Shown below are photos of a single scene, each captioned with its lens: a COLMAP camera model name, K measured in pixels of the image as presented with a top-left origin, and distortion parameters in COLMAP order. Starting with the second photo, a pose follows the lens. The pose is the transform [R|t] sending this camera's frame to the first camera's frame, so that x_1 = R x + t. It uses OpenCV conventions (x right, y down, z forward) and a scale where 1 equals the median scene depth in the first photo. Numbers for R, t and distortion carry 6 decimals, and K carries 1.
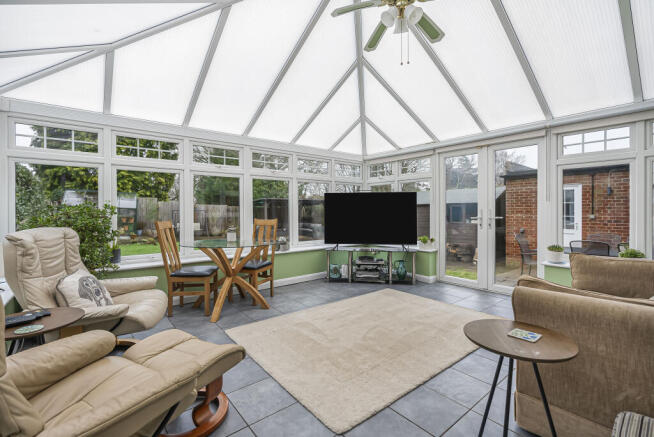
lens RADIAL K [[296.6, 0, 330.0], [0, 296.6, 215.7], [0, 0, 1]] dist [-0.003757, 0.000600]
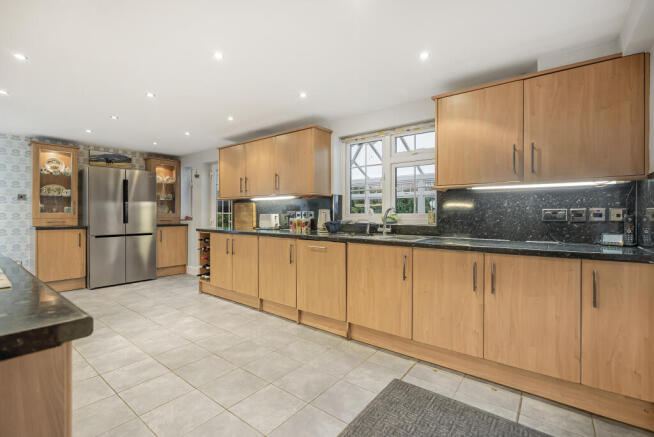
lens RADIAL K [[296.6, 0, 324.9], [0, 296.6, 212.3], [0, 0, 1]] dist [-0.003757, 0.000600]
pose [[0.214736, -0.001067, -0.976671, 1.380691], [-0.022568, 0.999727, -0.006054, -0.011174], [0.976411, 0.023341, 0.214654, 0.134159]]
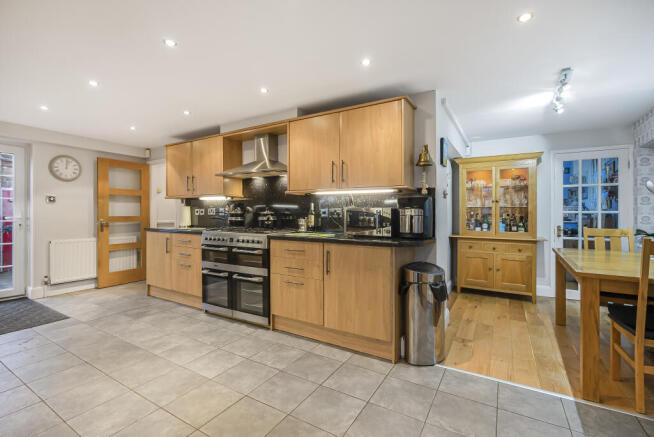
lens RADIAL K [[296.6, 0, 326.6], [0, 296.6, 216.0], [0, 0, 1]] dist [-0.003757, 0.000600]
pose [[-0.325153, -0.005166, 0.945647, 0.058097], [0.017299, 0.999785, 0.011409, -0.001193], [-0.945503, 0.020069, -0.324994, -0.206261]]
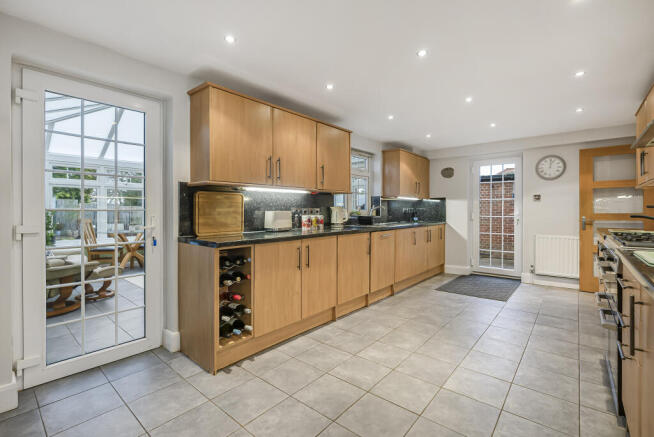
lens RADIAL K [[296.6, 0, 330.0], [0, 296.6, 215.3], [0, 0, 1]] dist [-0.003757, 0.000600]
pose [[0.983609, -0.001255, 0.180309, 0.340947], [0.002346, 0.999980, -0.005837, 0.008267], [-0.180298, 0.006164, 0.983593, -0.614358]]
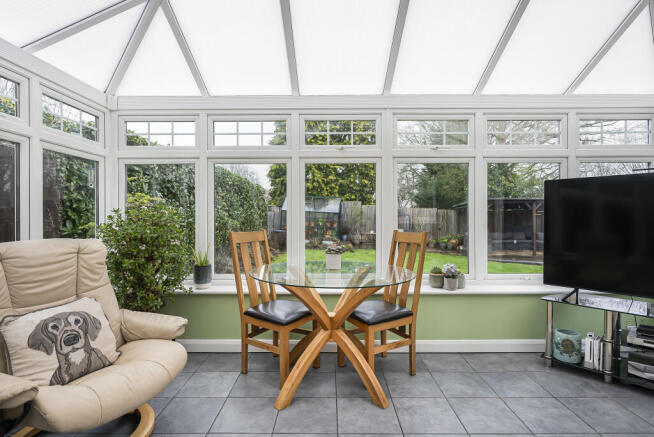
lens RADIAL K [[340.1, 0, 326.4], [0, 340.1, 219.1], [0, 0, 1]] dist [-0.008016, 0.001718]
pose [[0.769647, 0.008525, -0.638412, 0.064348], [-0.011599, 0.999933, -0.000630, -0.008406], [0.638364, 0.007890, 0.769694, 0.352062]]
